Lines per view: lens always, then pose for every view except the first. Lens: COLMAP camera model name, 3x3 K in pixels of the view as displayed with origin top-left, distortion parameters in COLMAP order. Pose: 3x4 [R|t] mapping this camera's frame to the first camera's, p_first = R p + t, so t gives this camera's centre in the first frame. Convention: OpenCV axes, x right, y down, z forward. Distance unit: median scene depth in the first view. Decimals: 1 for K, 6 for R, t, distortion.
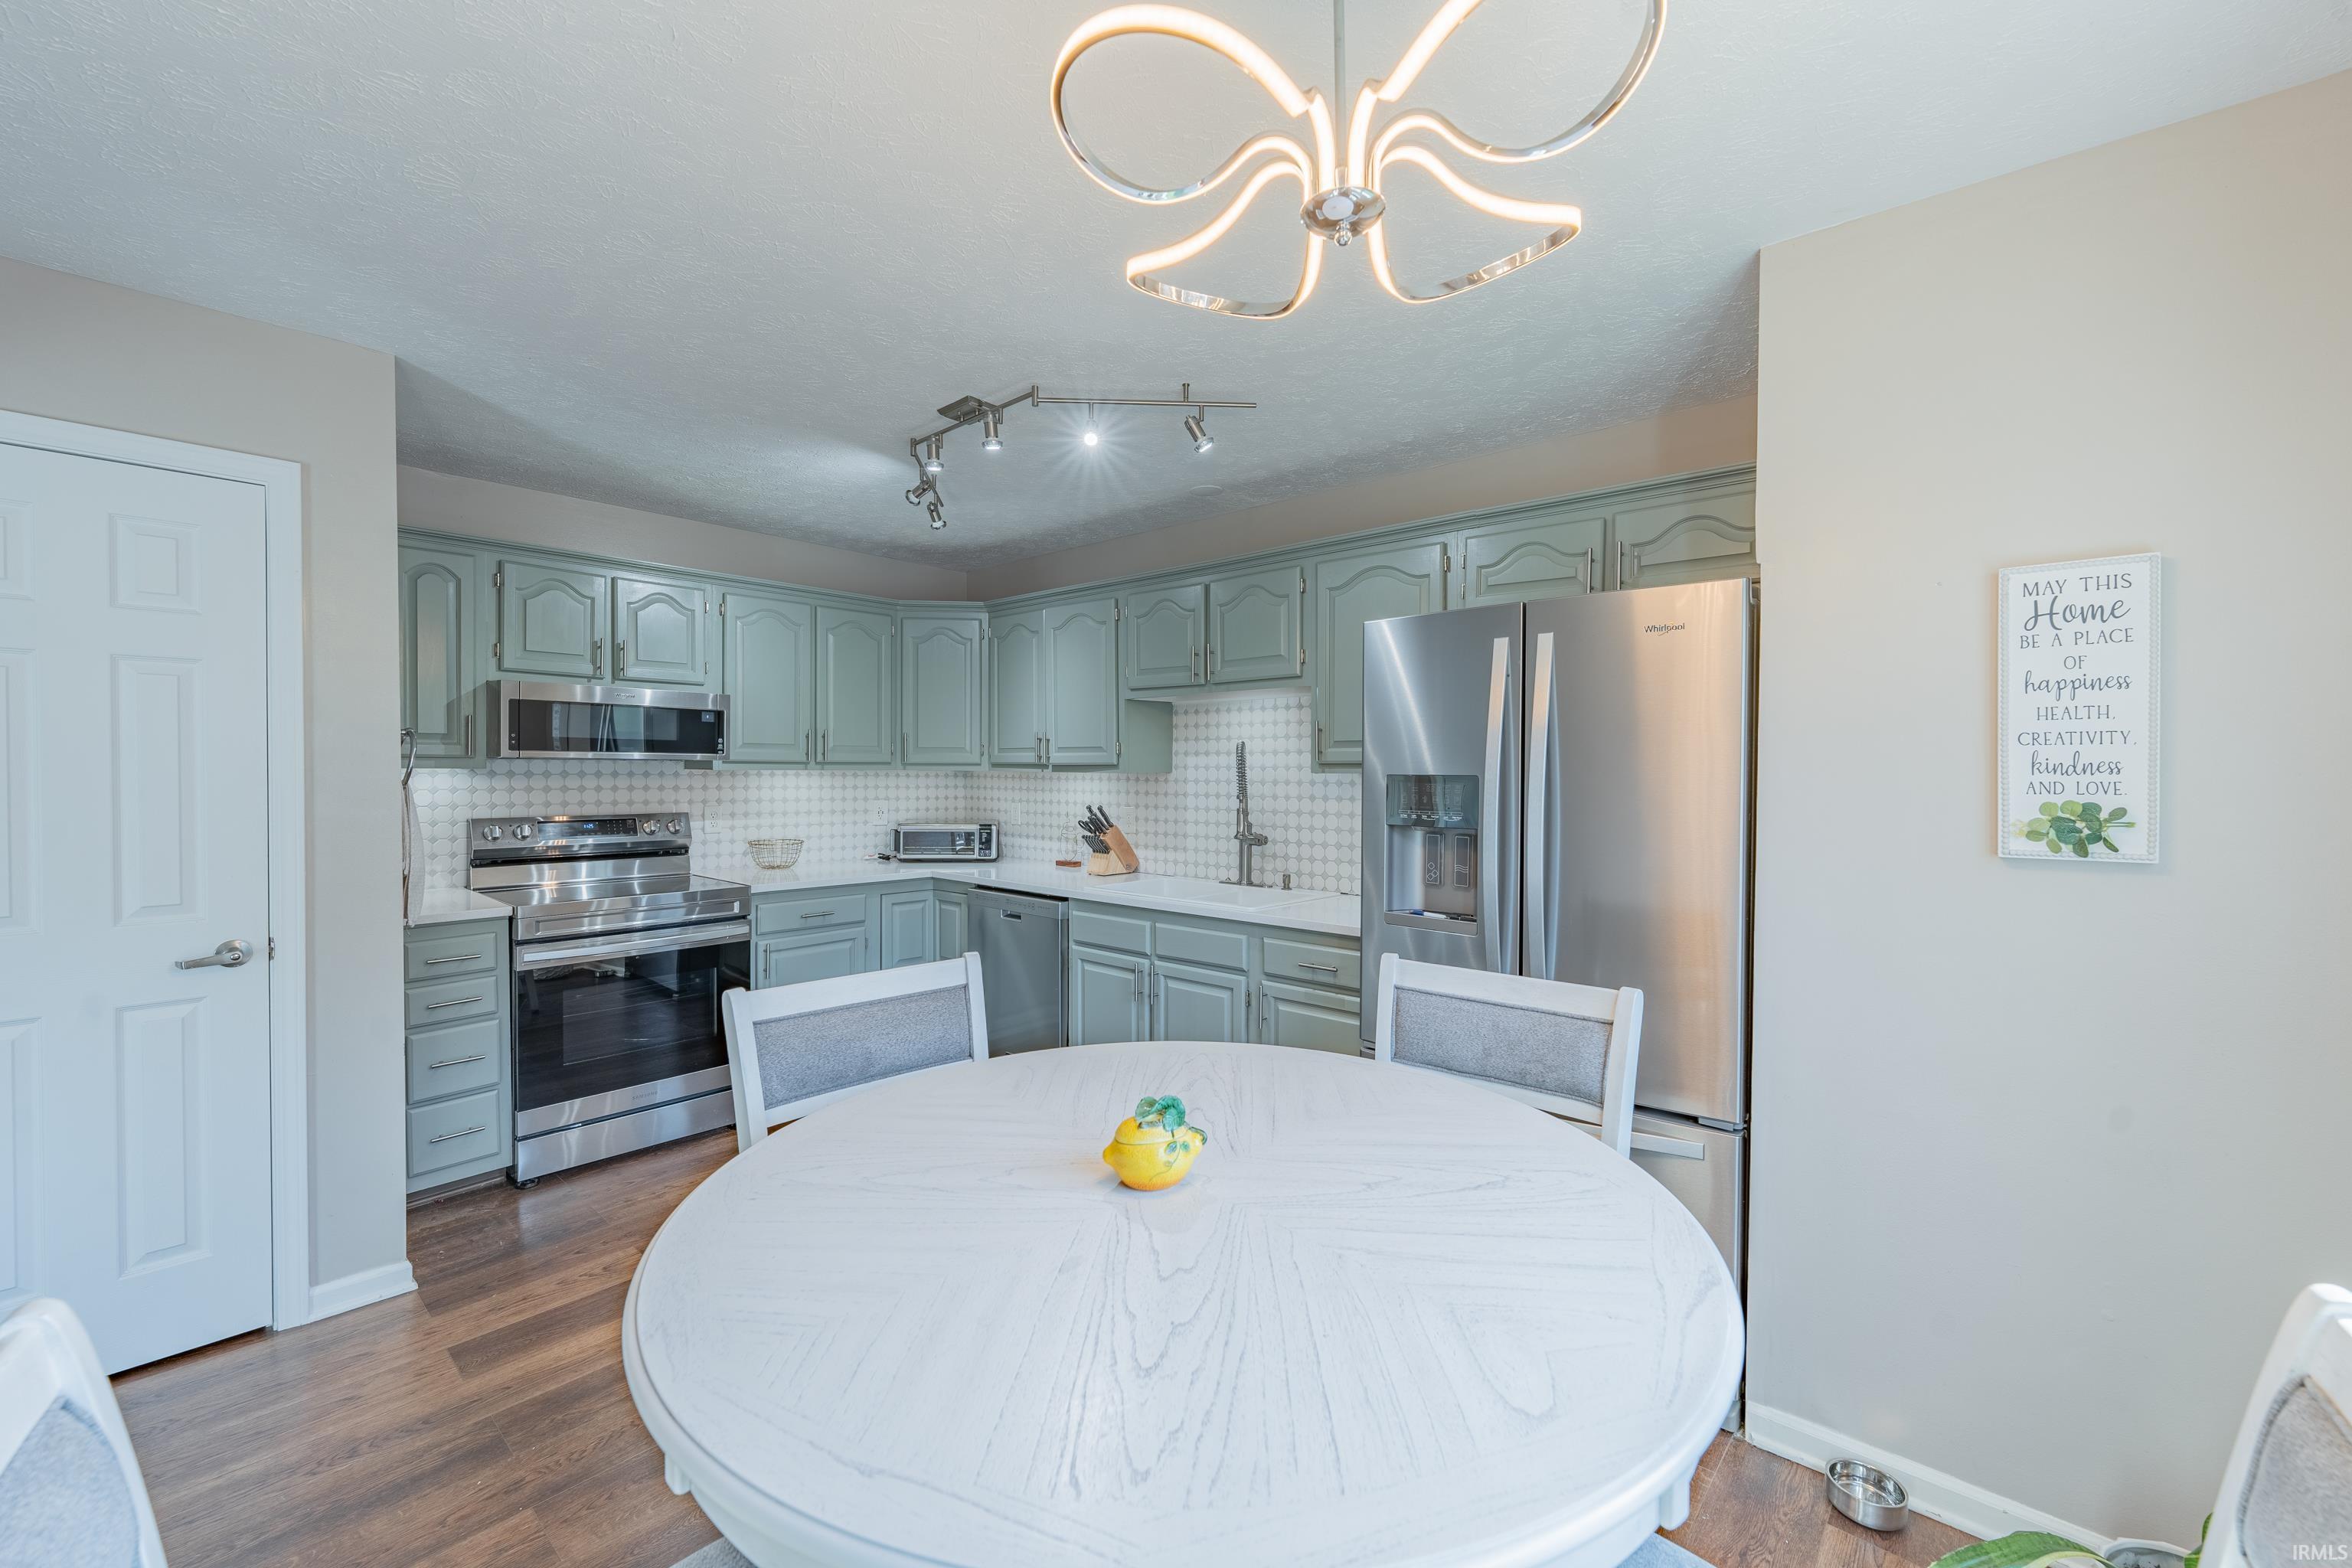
lens RADIAL K [[945.6, 0, 1177.3], [0, 945.6, 782.2], [0, 0, 1]] dist [0.001602, -0.001885]
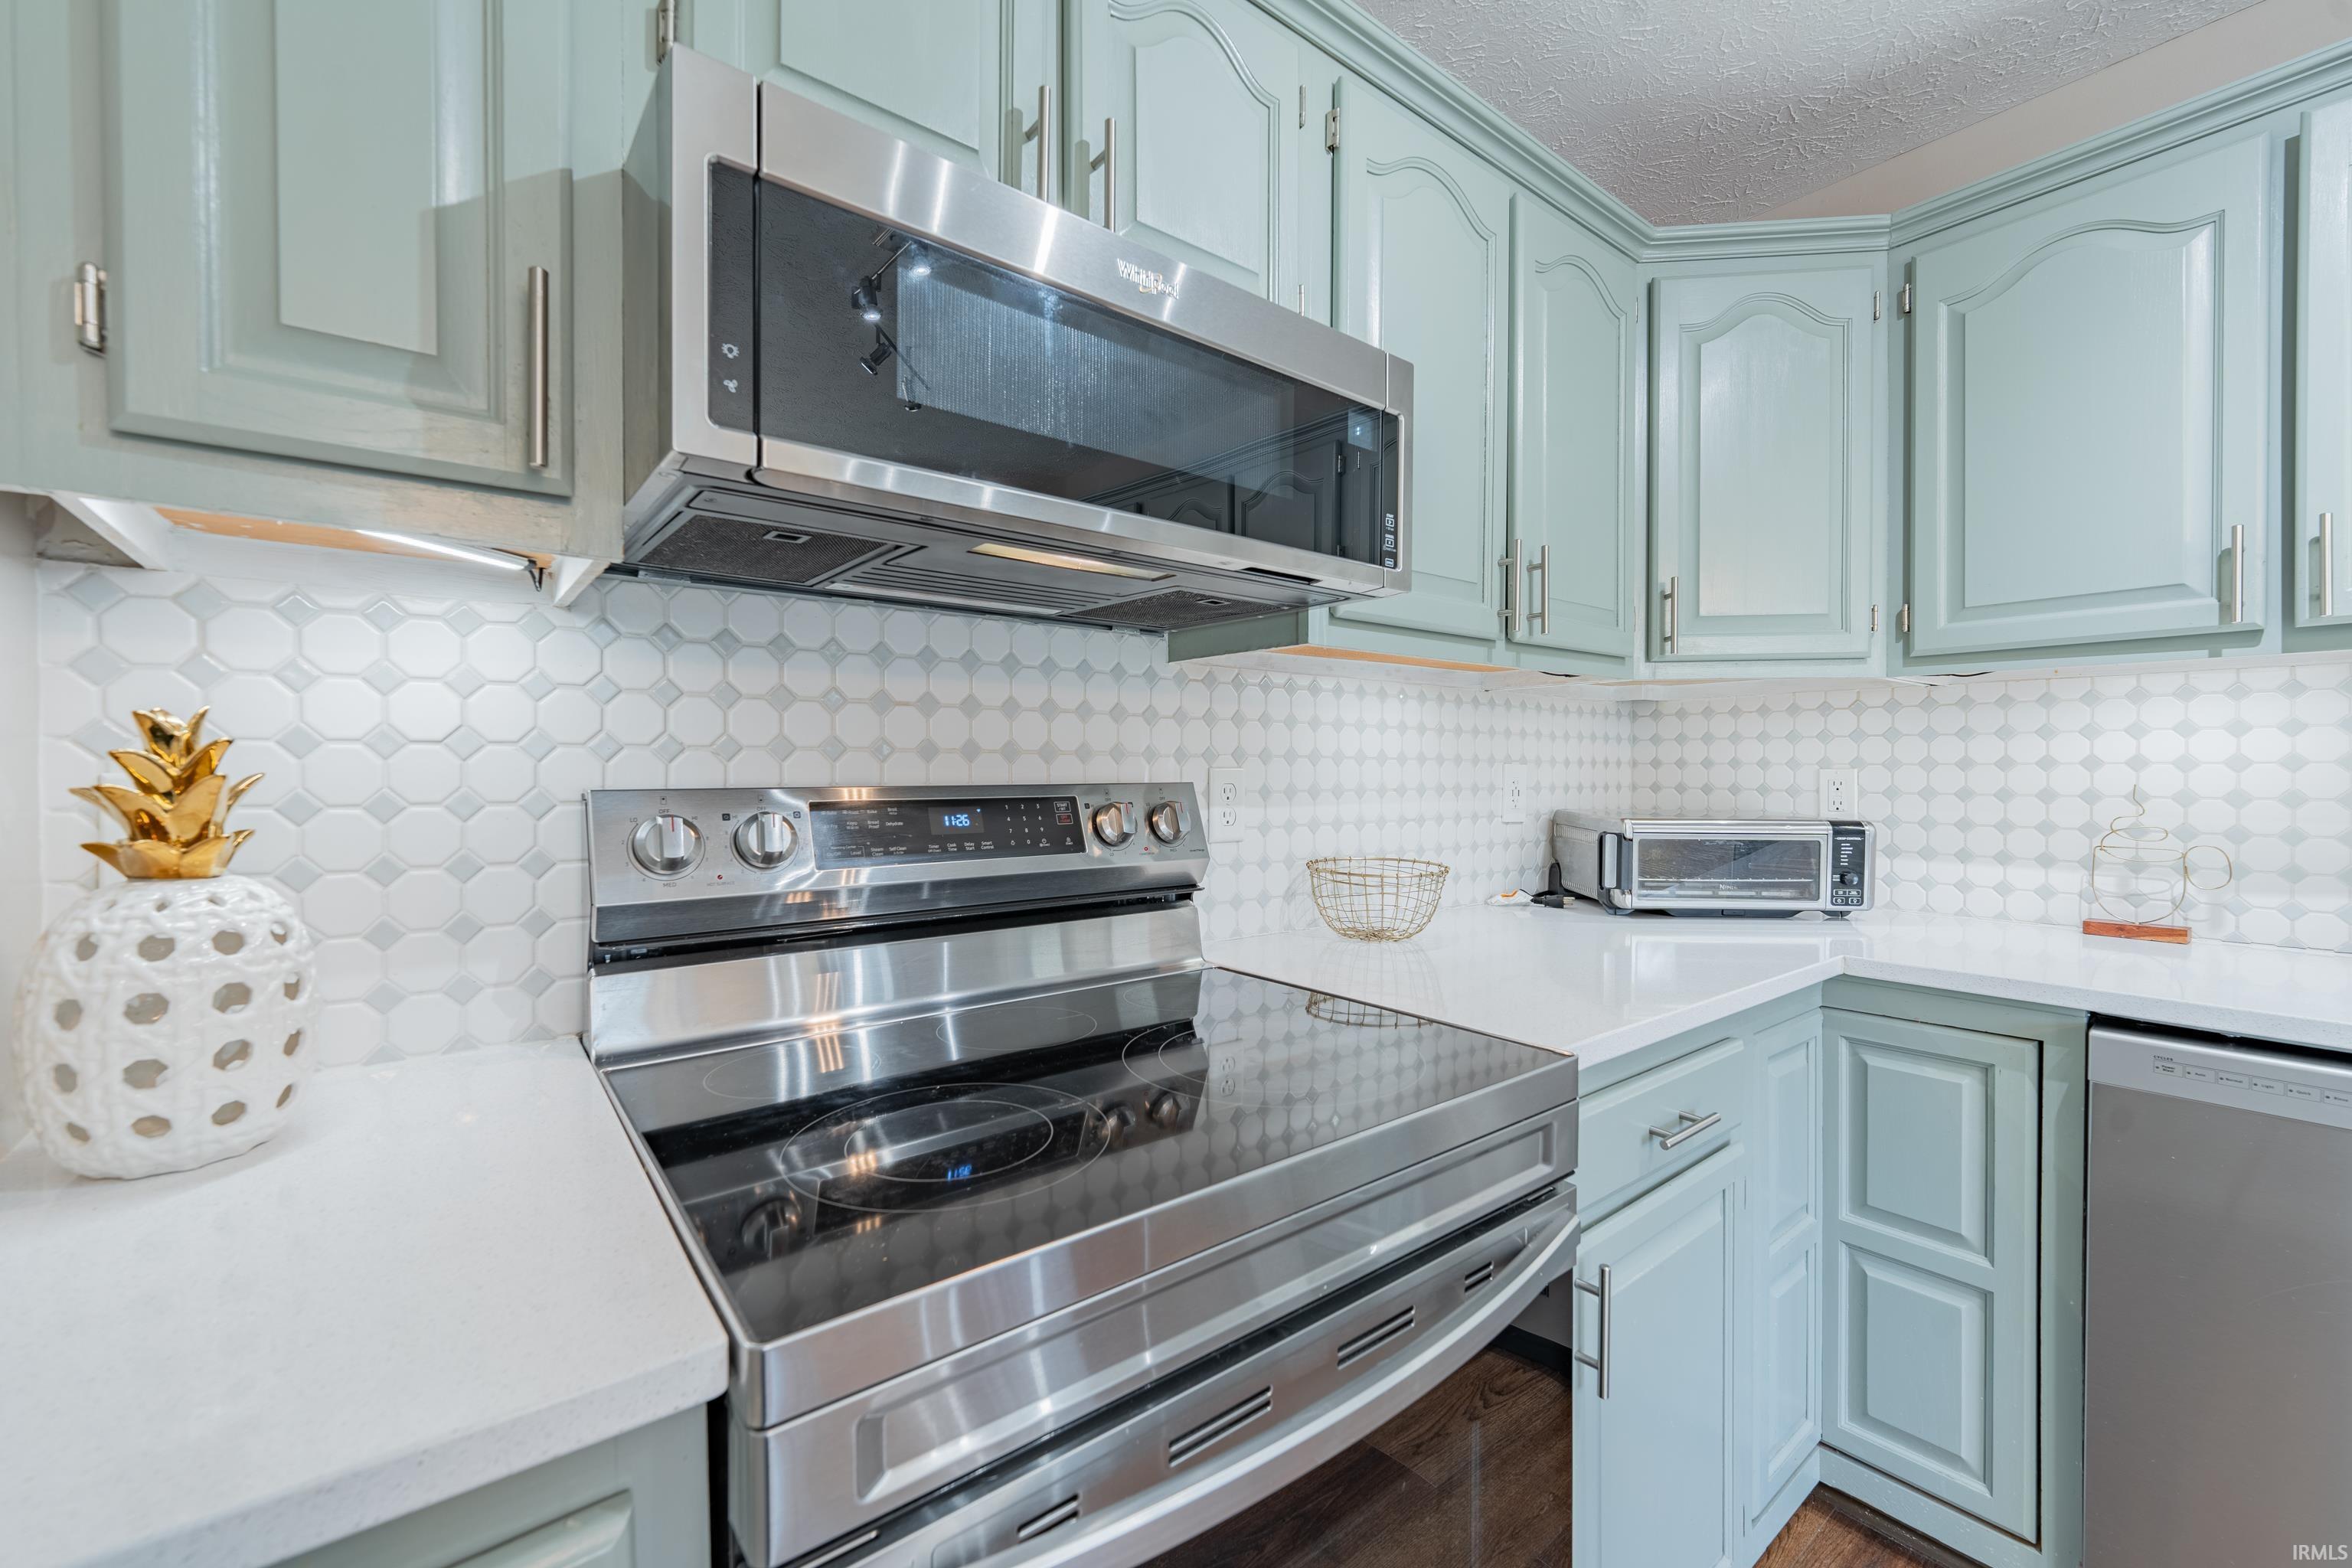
lens RADIAL K [[945.6, 0, 1177.3], [0, 945.6, 782.2], [0, 0, 1]] dist [0.001602, -0.001885]
pose [[0.984269, -0.004924, -0.176609, -0.452323], [0.004670, 0.999987, -0.001853, 0.031794], [0.176616, 0.000999, 0.984279, 0.645830]]
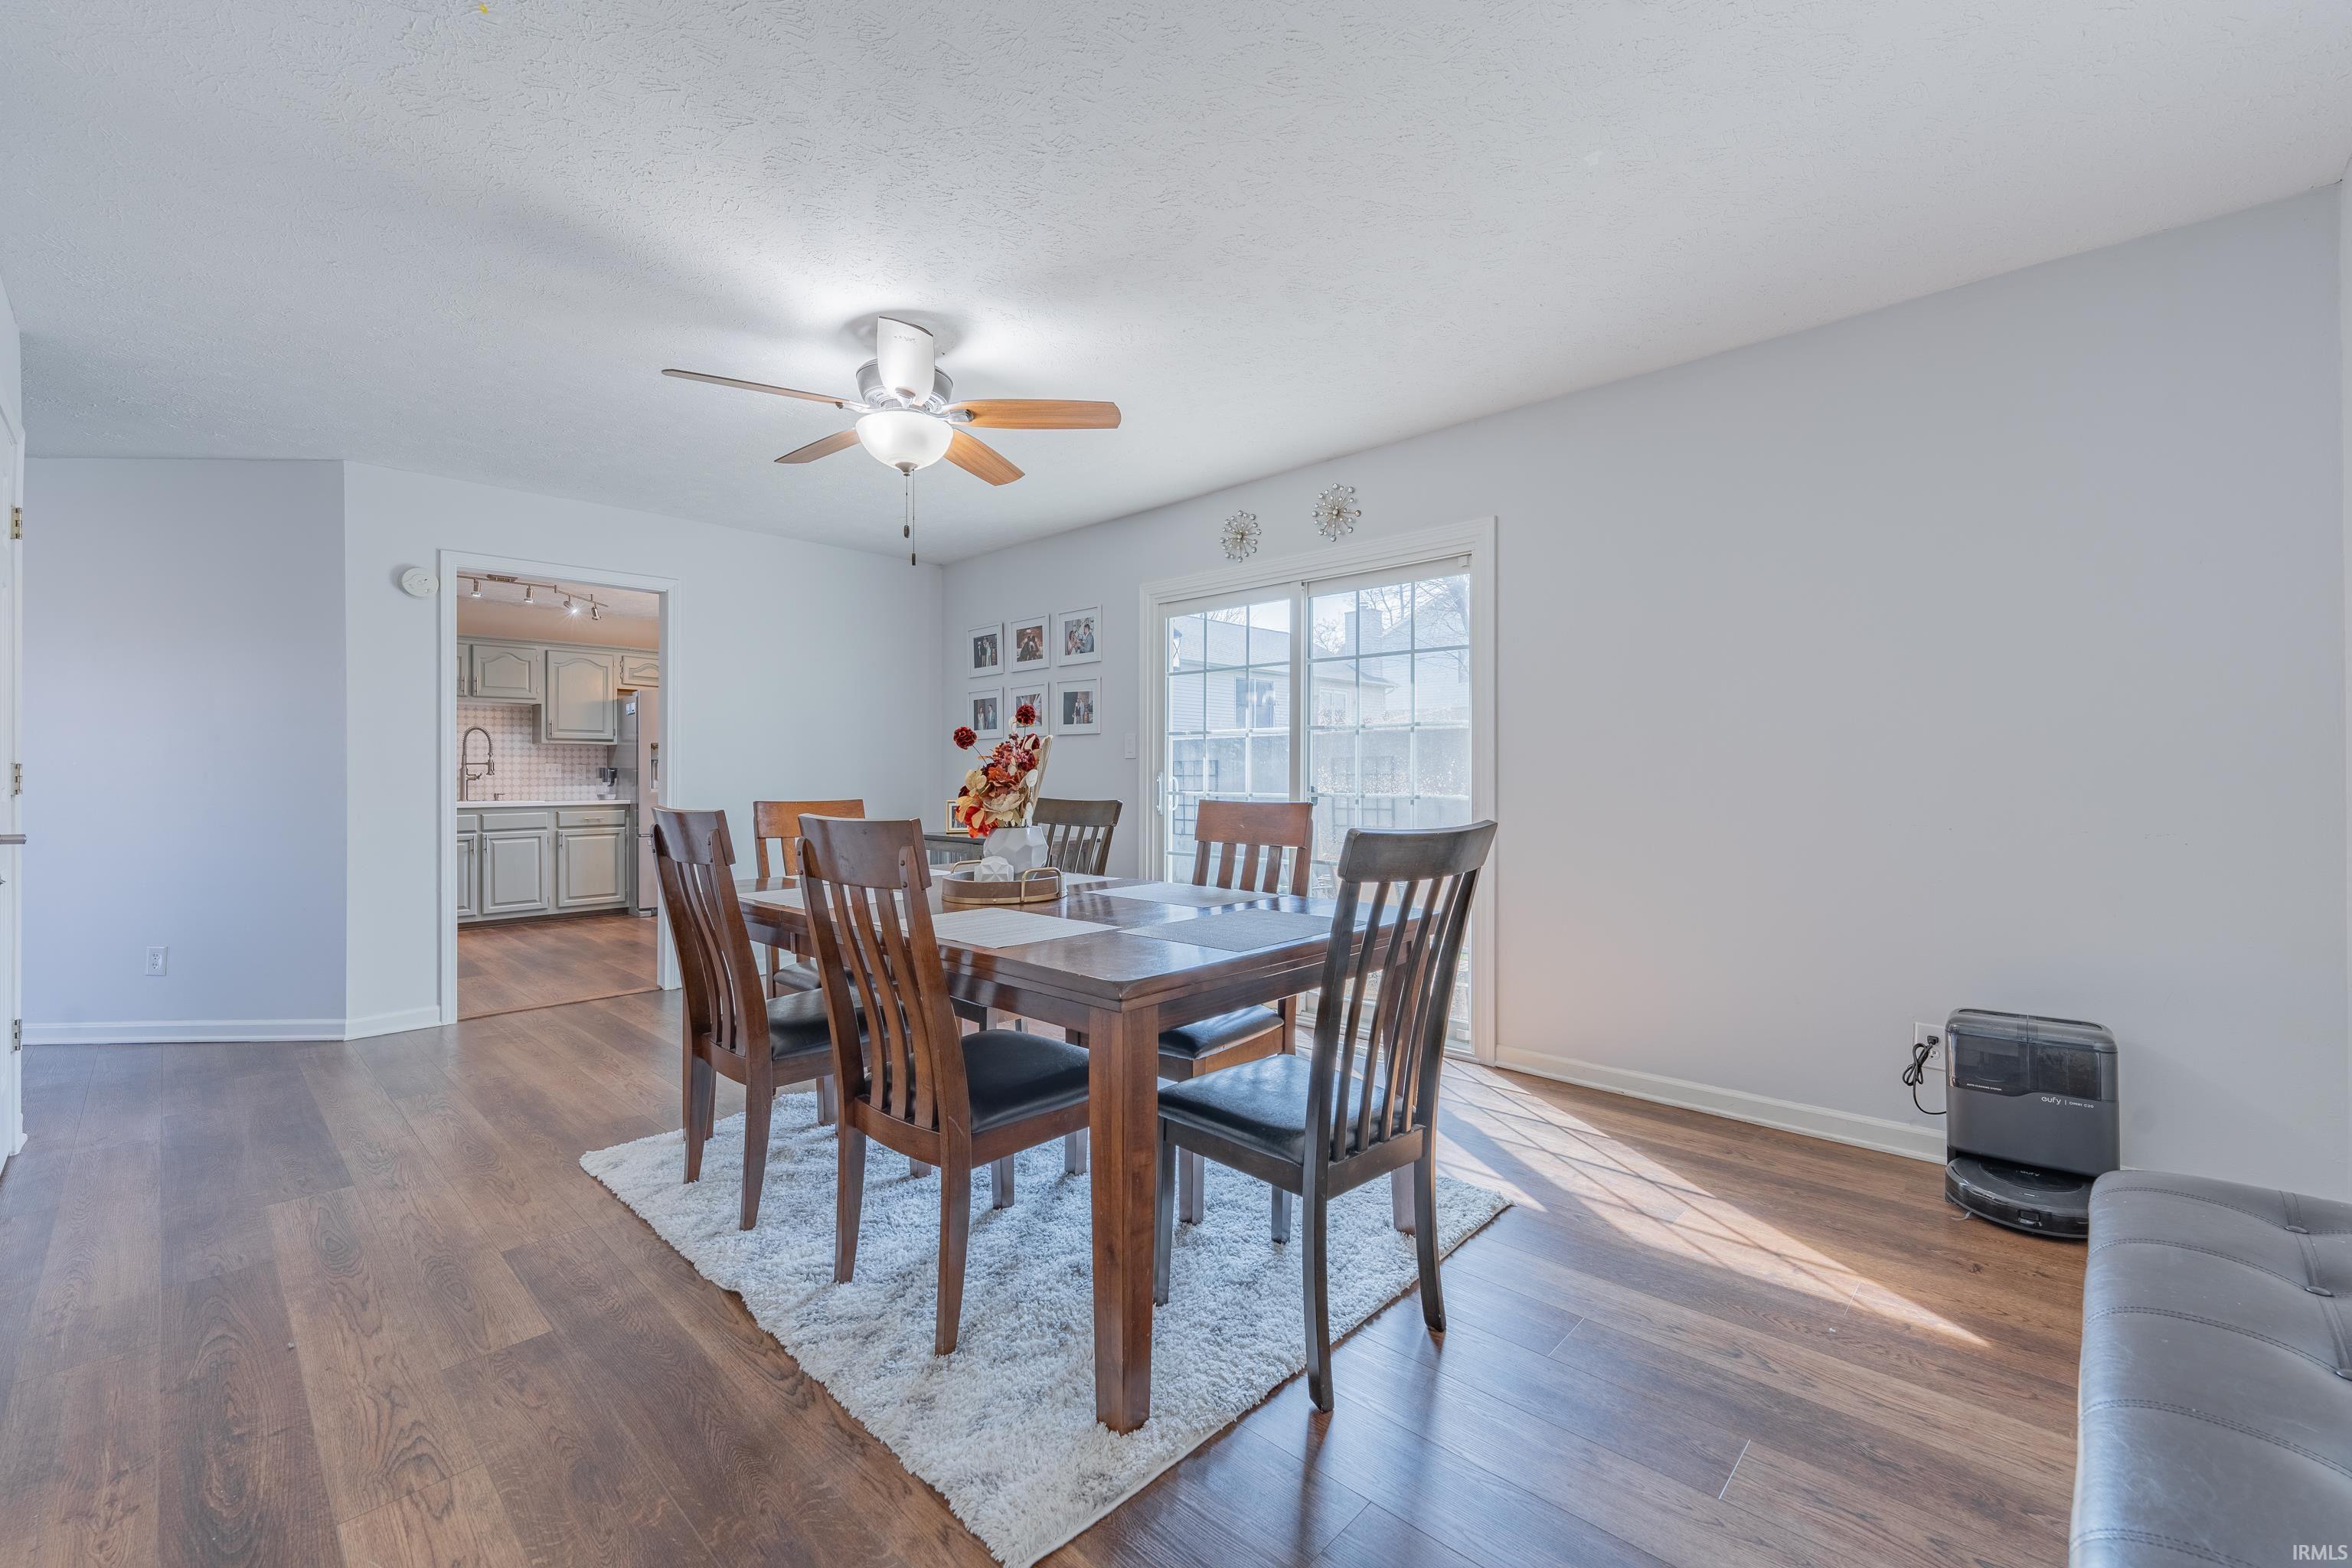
lens RADIAL K [[956.4, 0, 1177.4], [0, 956.4, 770.5], [0, 0, 1]] dist [0.001022, -0.001351]
pose [[0.034462, 0.000312, 0.999406, -1.666190], [0.018619, 0.999826, -0.000954, 0.069222], [-0.999233, 0.018641, 0.034450, -0.465797]]
